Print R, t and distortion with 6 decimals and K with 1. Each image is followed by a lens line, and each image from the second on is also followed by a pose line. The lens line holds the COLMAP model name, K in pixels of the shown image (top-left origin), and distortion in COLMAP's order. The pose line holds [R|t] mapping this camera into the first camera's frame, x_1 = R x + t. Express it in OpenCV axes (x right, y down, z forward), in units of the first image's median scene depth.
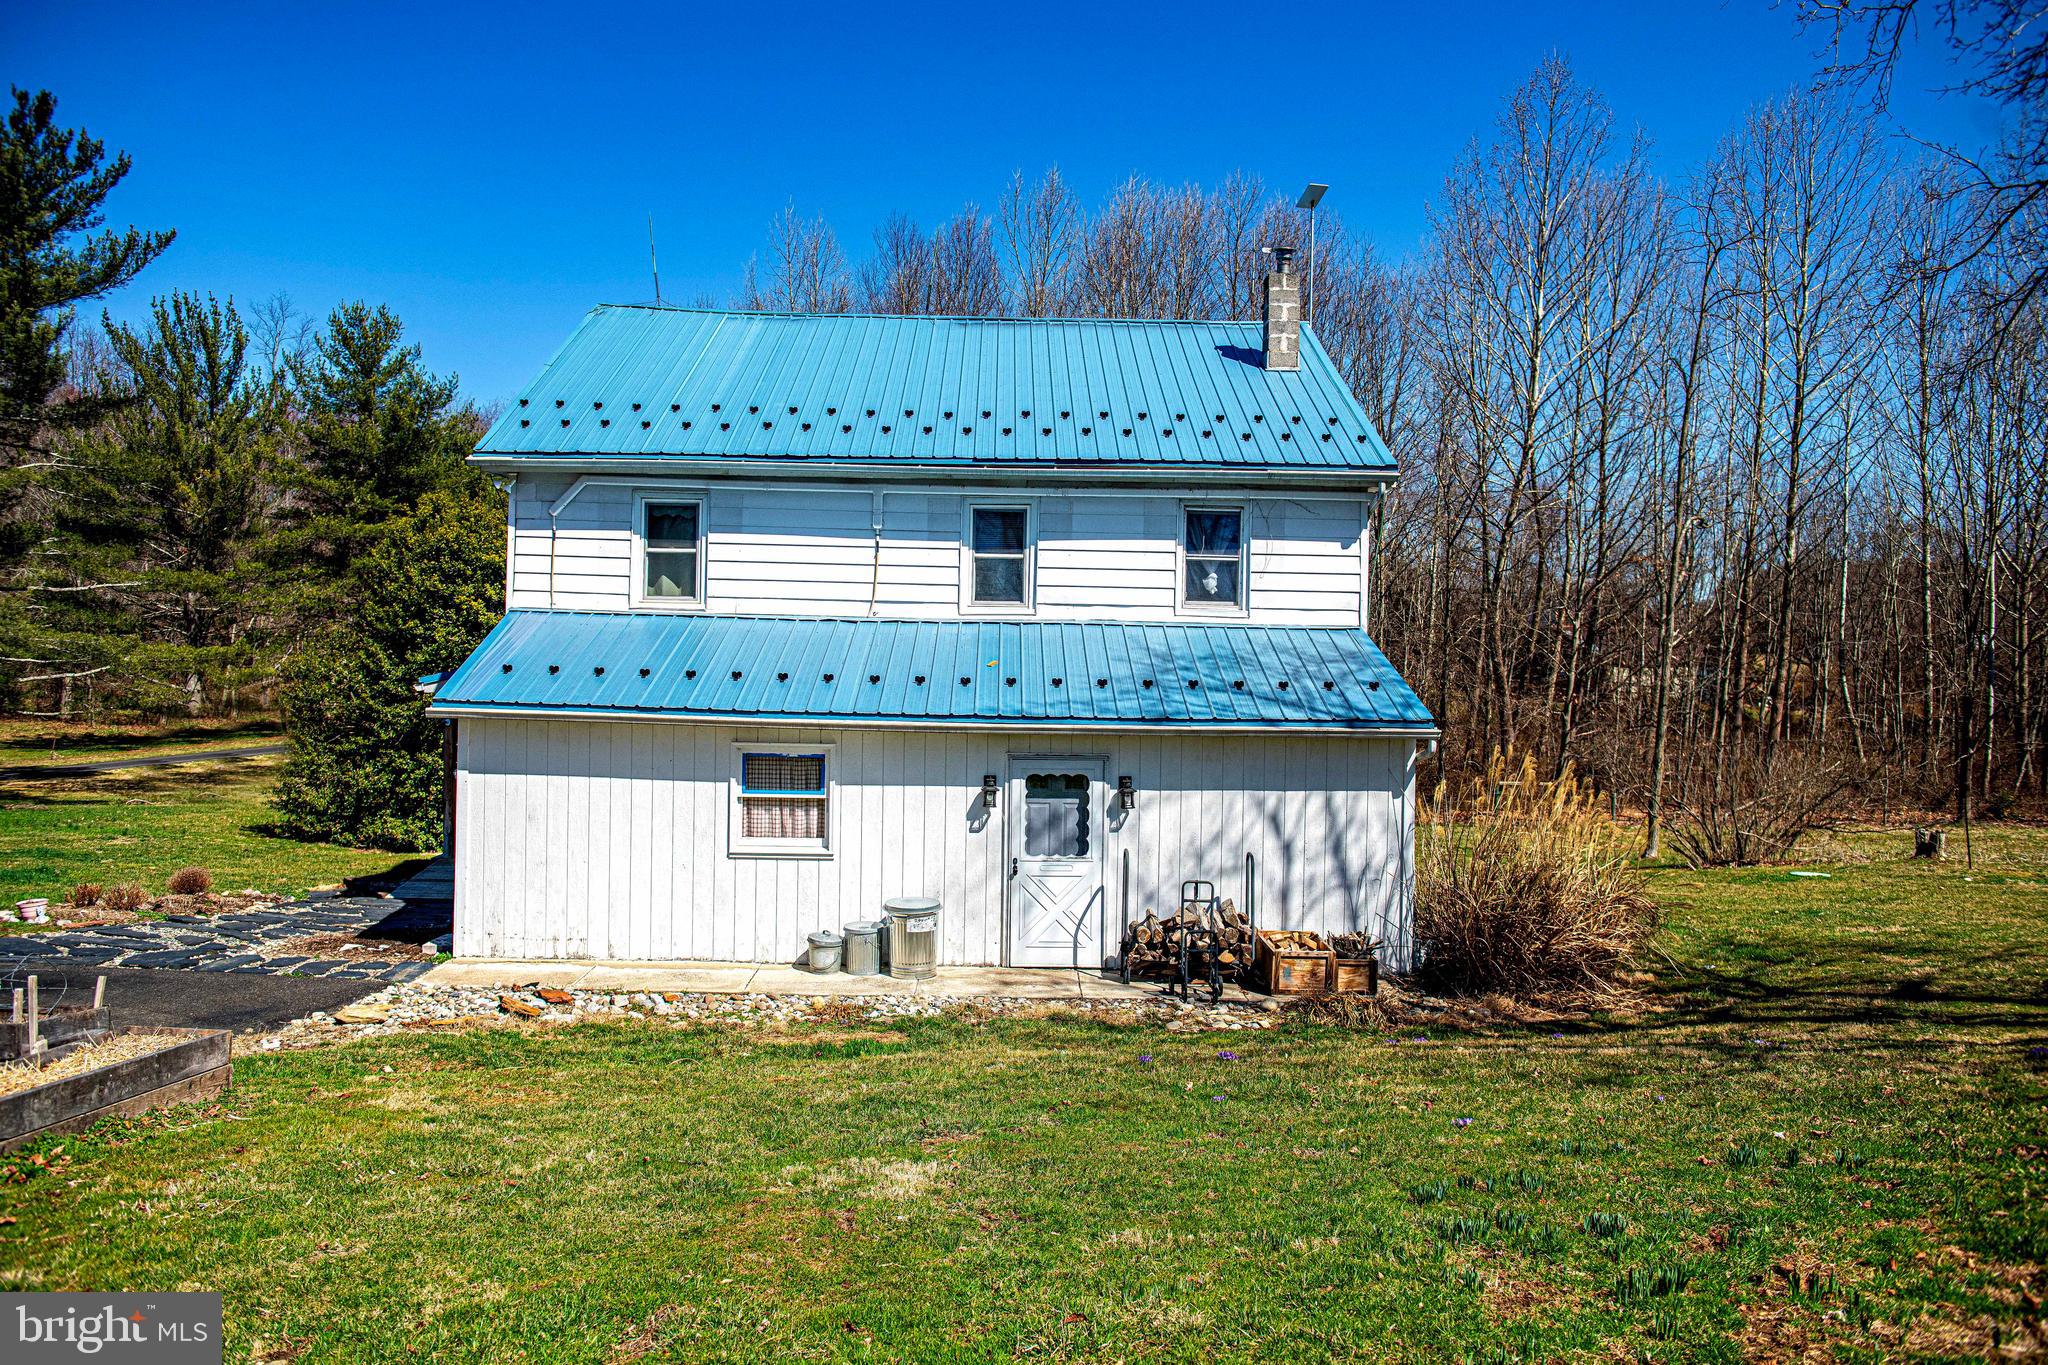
lens RADIAL K [[1580.7, 0, 1025.5], [0, 1580.7, 677.5], [0, 0, 1]] dist [-0.034655, 0.002314]
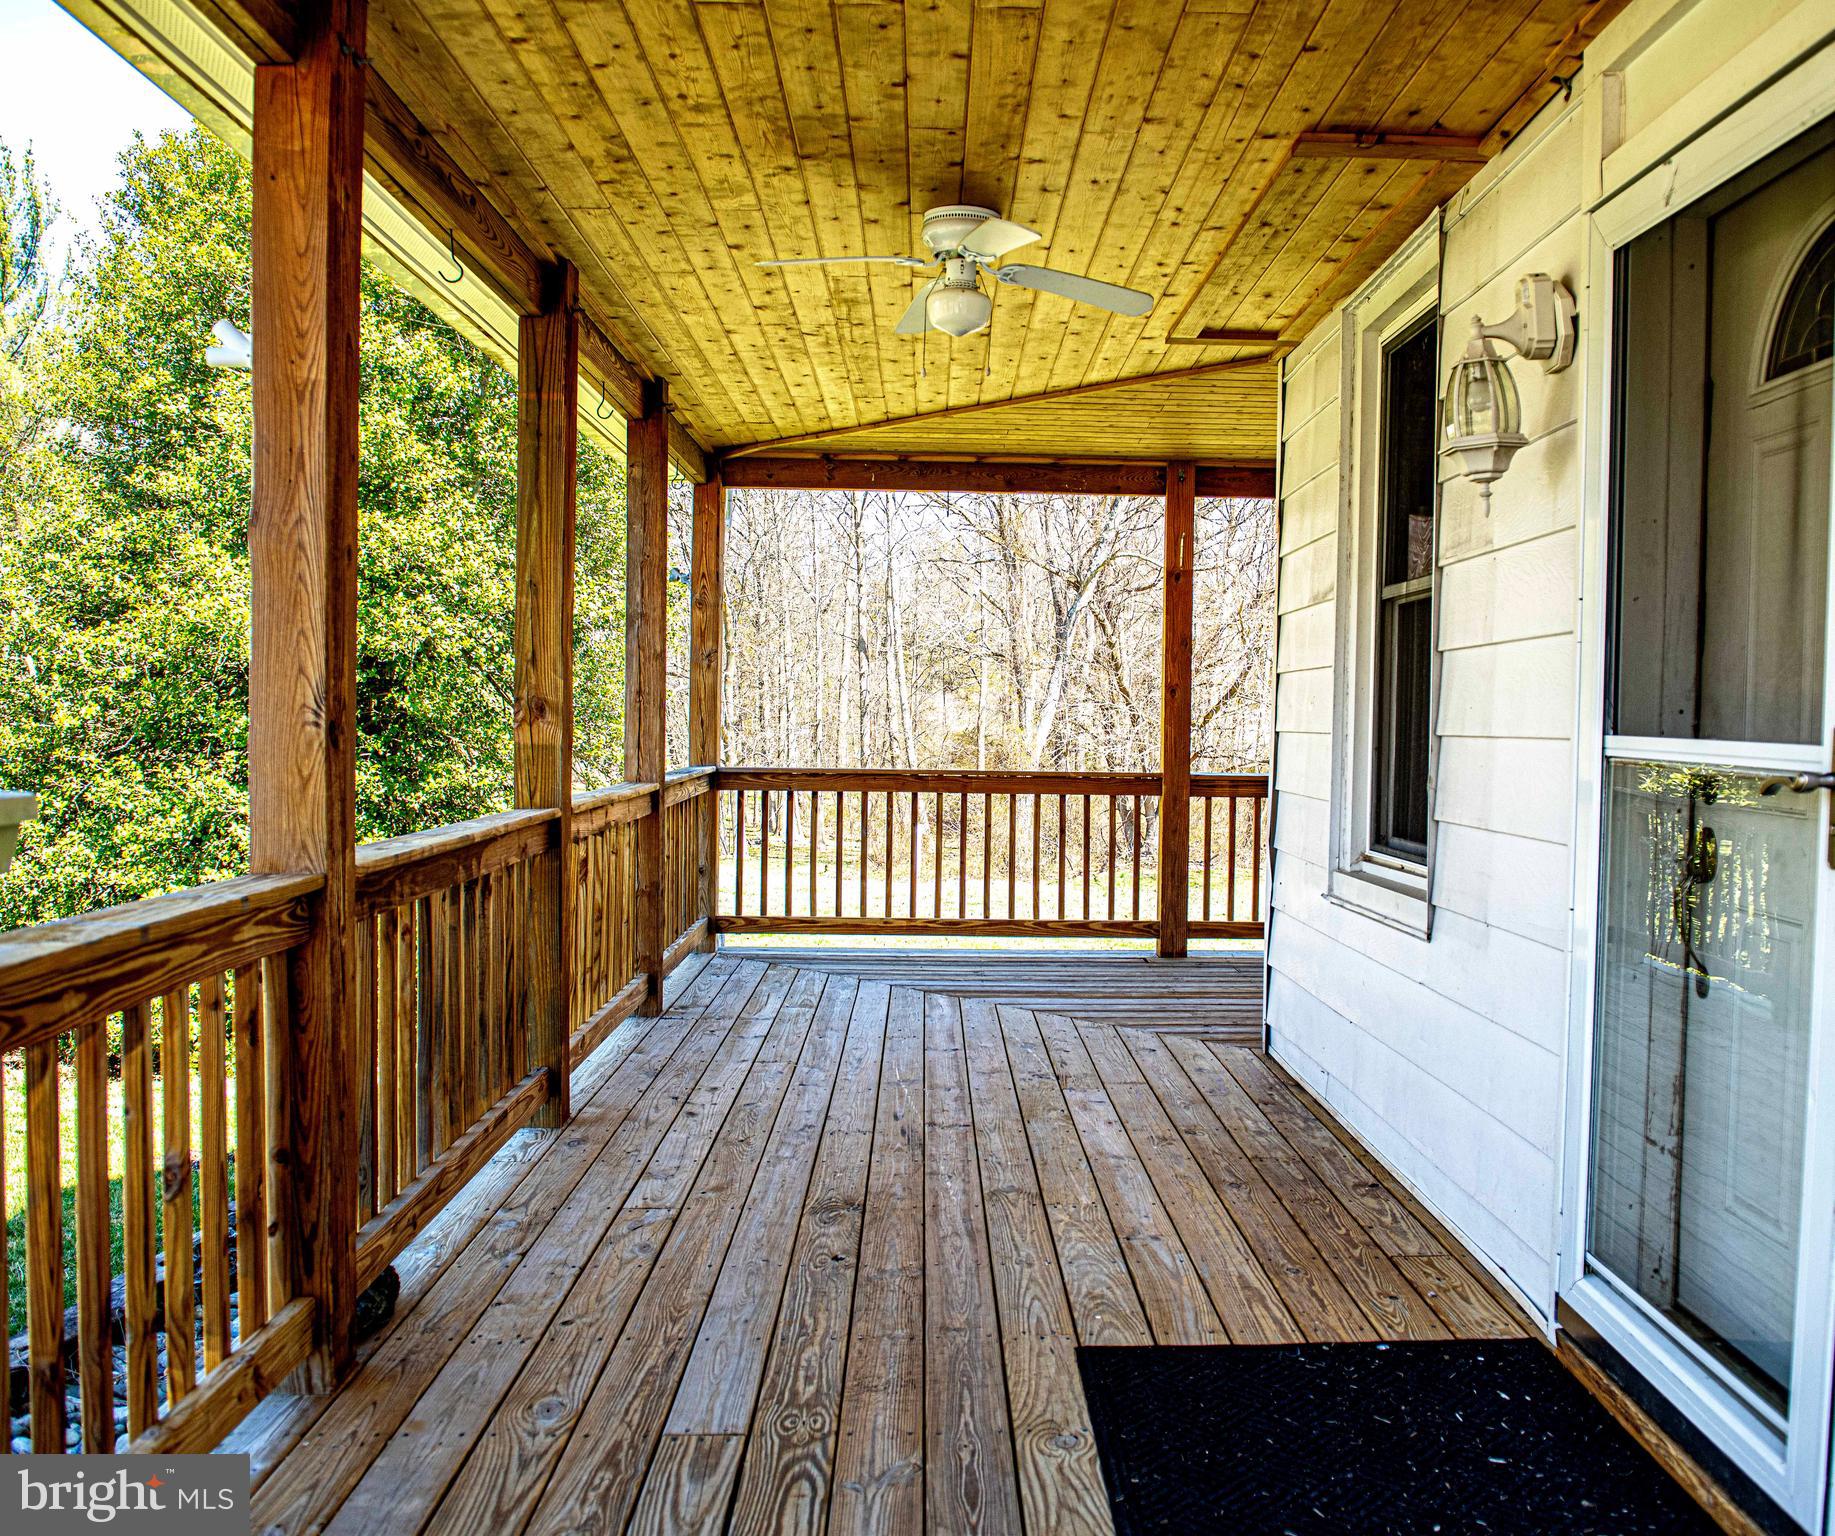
lens RADIAL K [[1636.5, 0, 917.9], [0, 1636.5, 776.9], [0, 0, 1]] dist [-0.018128, -0.005681]
pose [[0.999854, -0.005711, -0.016074, -0.409477], [0.006001, 0.999819, 0.018076, 0.081156], [0.015968, -0.018170, 0.999707, 1.205791]]
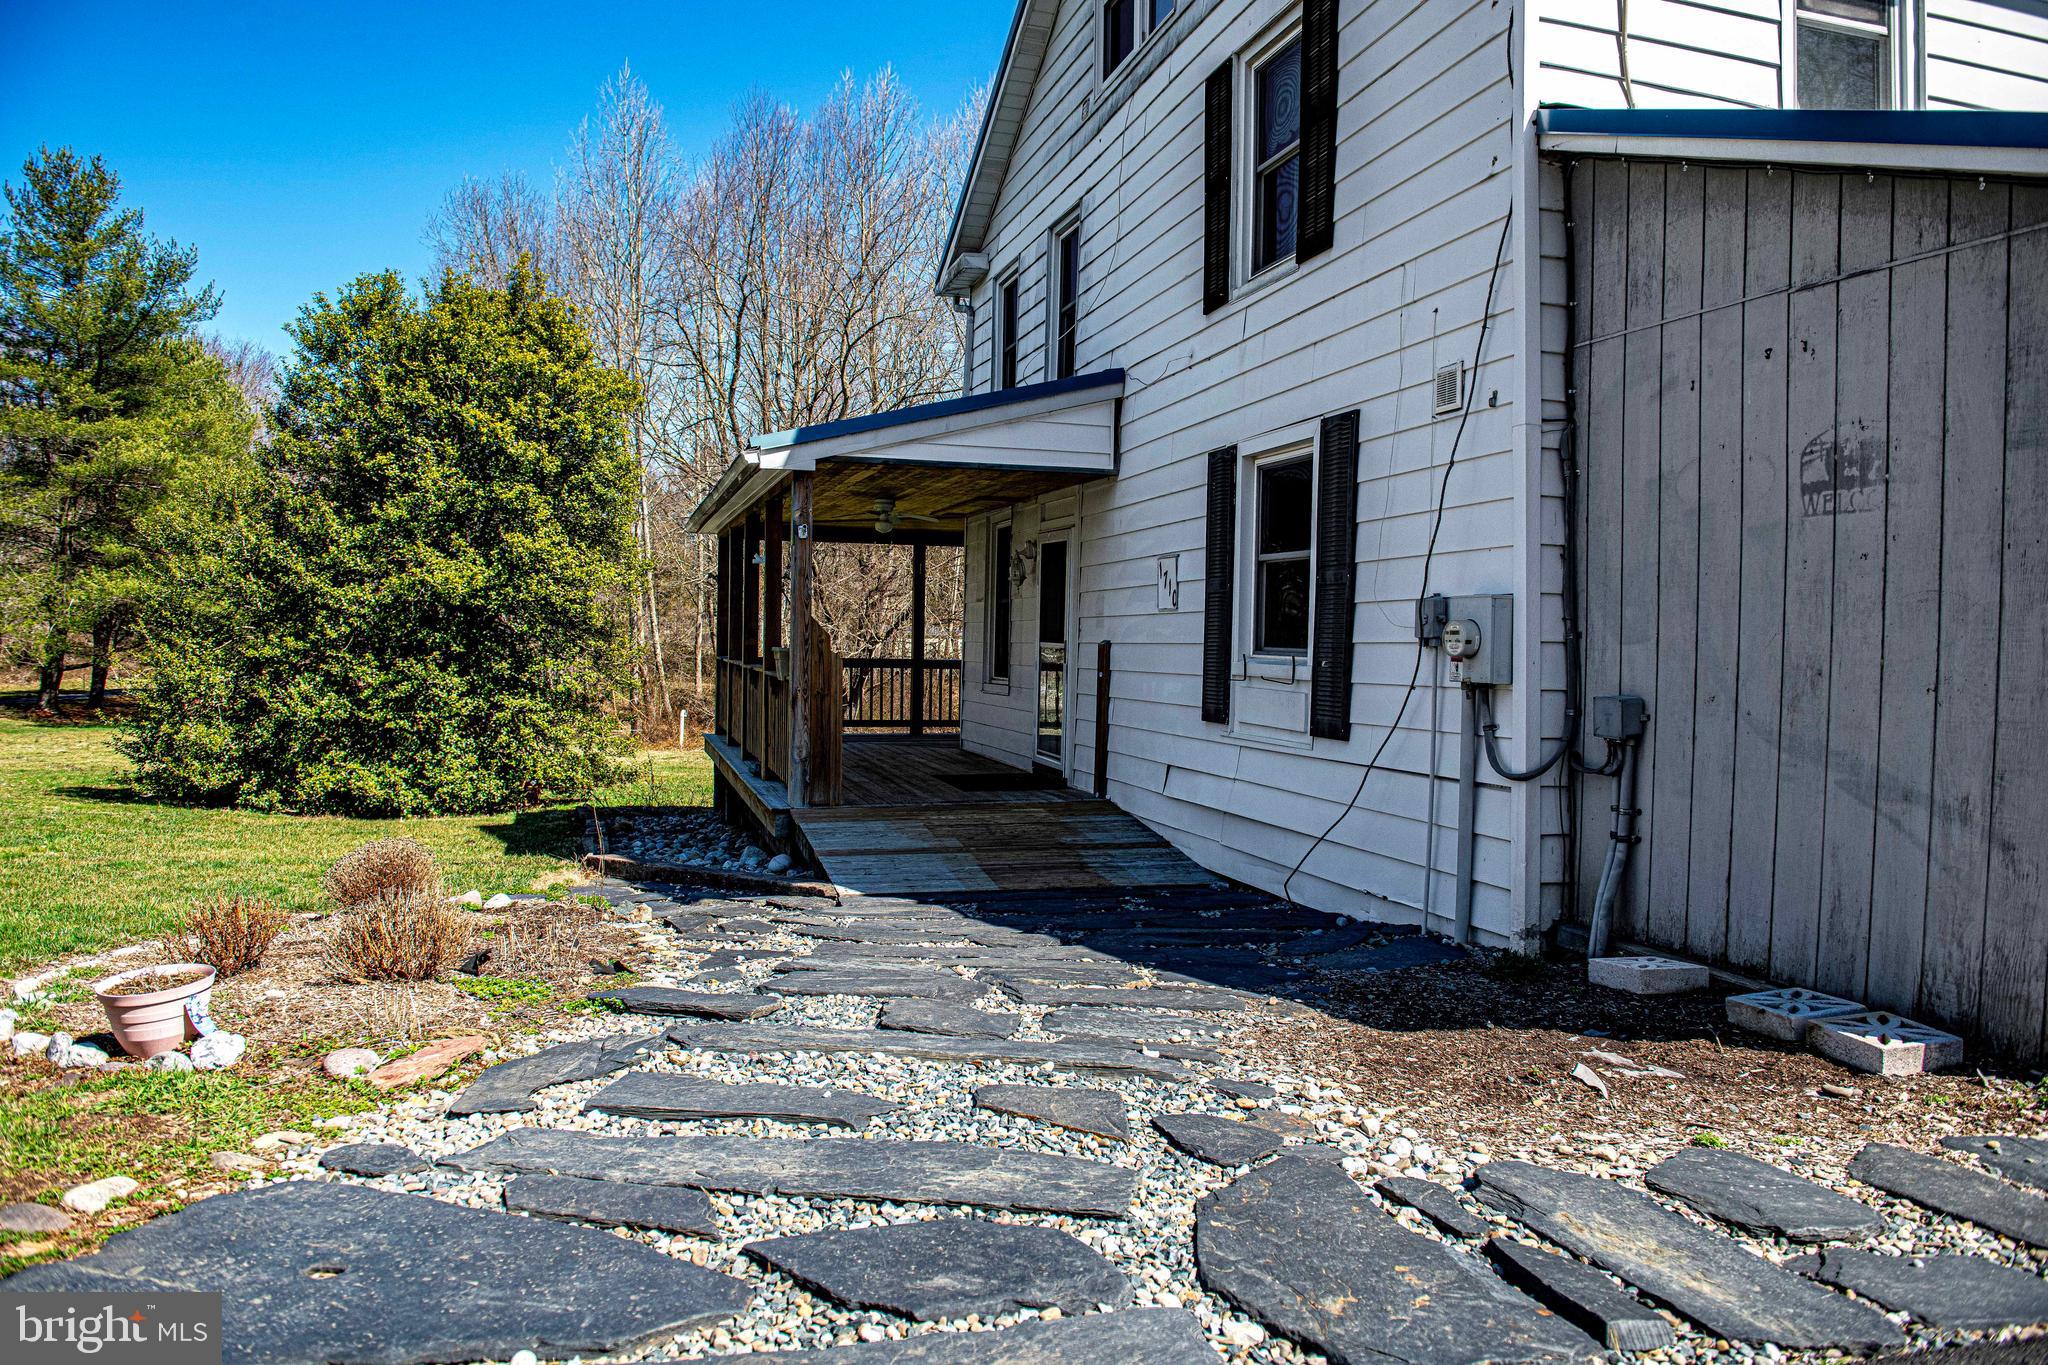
lens RADIAL K [[1410.9, 0, 1017.2], [0, 1410.9, 669.6], [0, 0, 1]] dist [-0.041242, -0.002679]
pose [[0.964022, -0.008461, 0.265688, -0.537074], [0.005892, 0.999928, 0.010465, 0.086240], [-0.265757, -0.008523, 0.964002, 0.708216]]
